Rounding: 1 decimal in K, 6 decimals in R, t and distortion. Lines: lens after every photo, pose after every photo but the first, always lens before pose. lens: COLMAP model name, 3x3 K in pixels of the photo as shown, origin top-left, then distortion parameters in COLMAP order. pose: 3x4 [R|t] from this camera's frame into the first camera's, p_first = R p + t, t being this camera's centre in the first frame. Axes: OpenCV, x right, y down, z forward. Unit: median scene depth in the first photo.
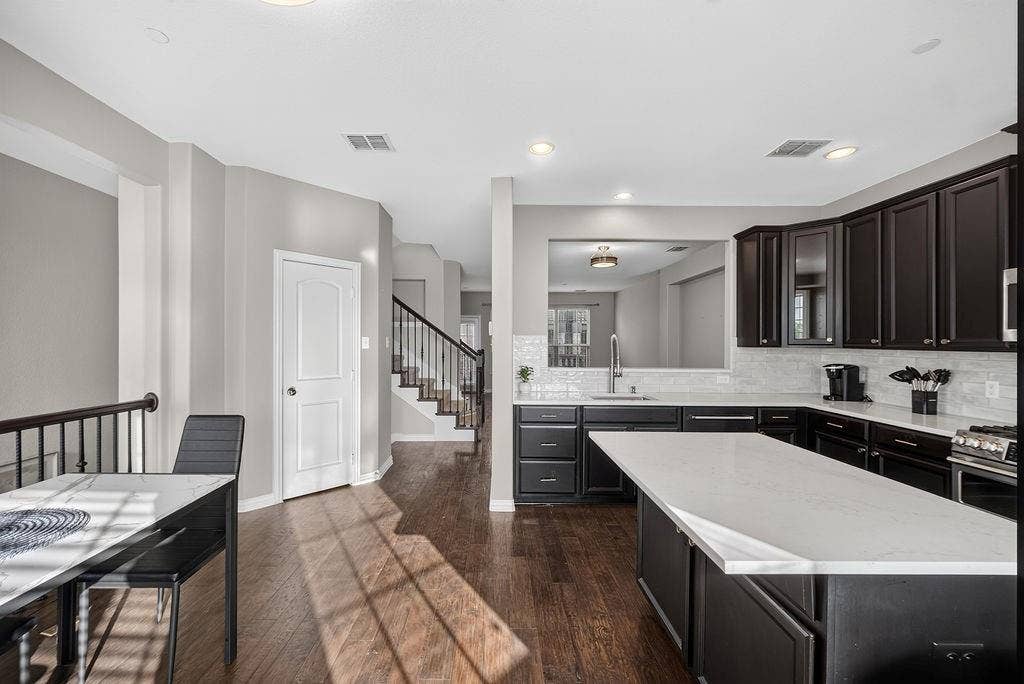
lens RADIAL K [[405.9, 0, 492.4], [0, 405.9, 342.2], [0, 0, 1]] dist [-0.000875, -0.000235]
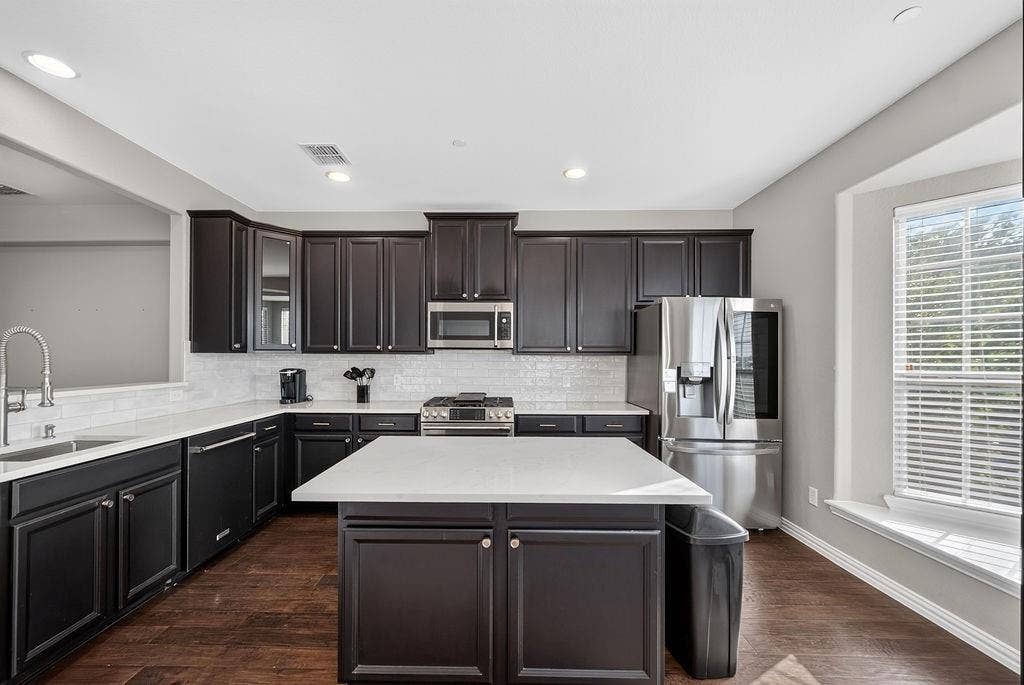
lens RADIAL K [[405.9, 0, 513.7], [0, 405.9, 352.9], [0, 0, 1]] dist [-0.000875, -0.000235]
pose [[0.016013, 0.000574, 0.999872, -0.207006], [-0.001663, 0.999998, -0.000548, 0.013020], [-0.999870, -0.001654, 0.016014, 0.417372]]
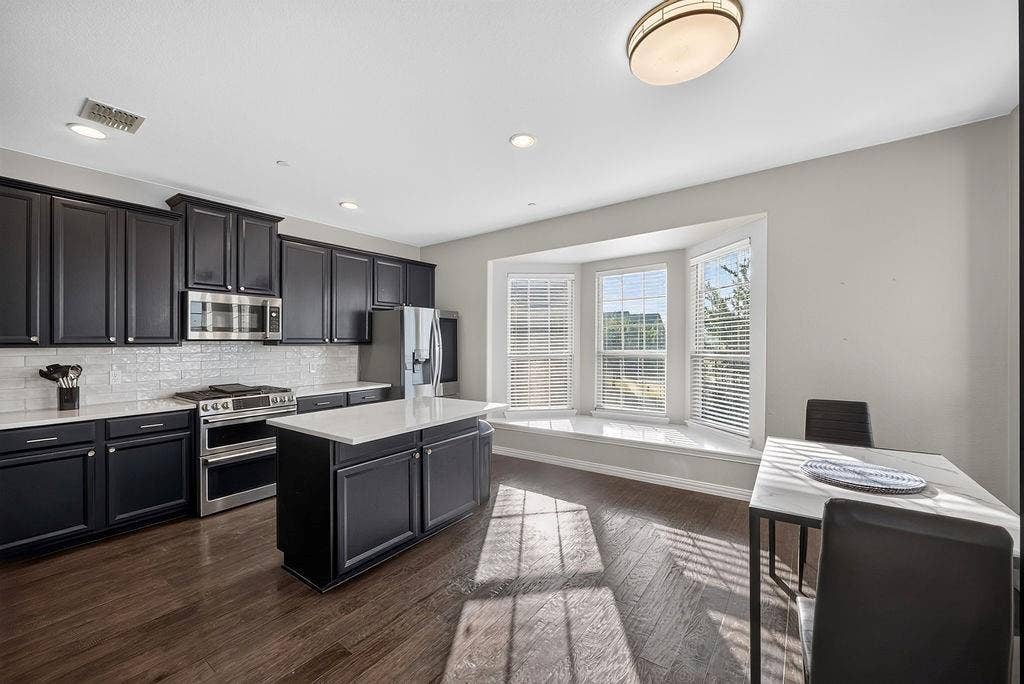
lens RADIAL K [[405.9, 0, 510.7], [0, 405.9, 340.1], [0, 0, 1]] dist [-0.000875, -0.000235]
pose [[-0.810796, 0.007363, 0.585283, -0.372282], [0.004606, 0.999970, -0.006198, 0.011562], [-0.585311, -0.002330, -0.810806, 0.996580]]
